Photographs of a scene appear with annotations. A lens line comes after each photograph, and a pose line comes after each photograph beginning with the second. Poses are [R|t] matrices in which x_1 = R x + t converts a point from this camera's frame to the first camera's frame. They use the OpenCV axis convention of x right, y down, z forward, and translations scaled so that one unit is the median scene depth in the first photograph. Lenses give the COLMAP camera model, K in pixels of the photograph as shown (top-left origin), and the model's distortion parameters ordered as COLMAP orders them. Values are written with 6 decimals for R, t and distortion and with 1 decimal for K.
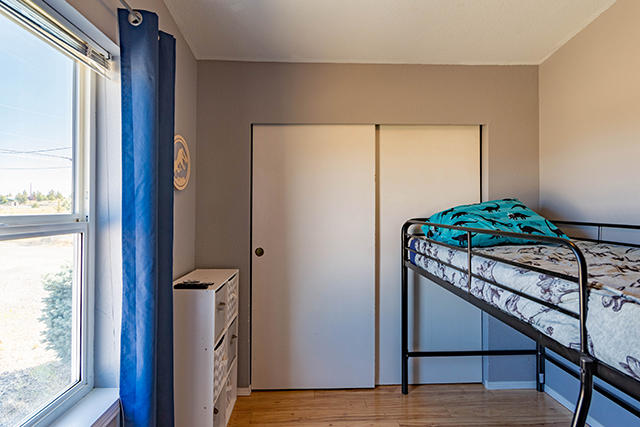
lens RADIAL K [[328.4, 0, 320.2], [0, 328.4, 209.4], [0, 0, 1]] dist [-0.004391, 0.000134]
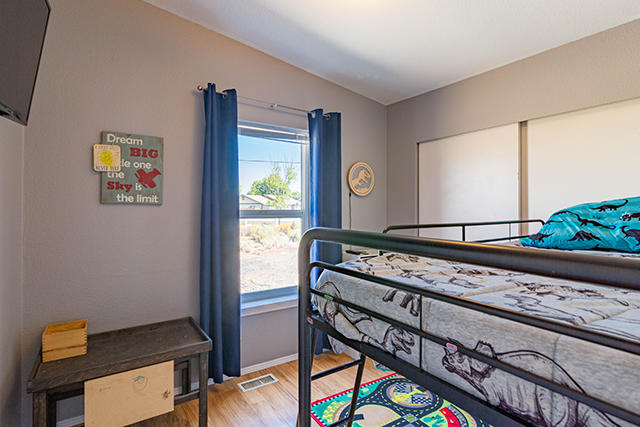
lens RADIAL K [[328.4, 0, 320.4], [0, 328.4, 211.0], [0, 0, 1]] dist [-0.004391, 0.000134]
pose [[0.525037, 0.009126, -0.851030, 0.806875], [-0.000076, 0.999943, 0.010676, -0.000404], [0.851079, -0.005540, 0.525008, -0.033923]]
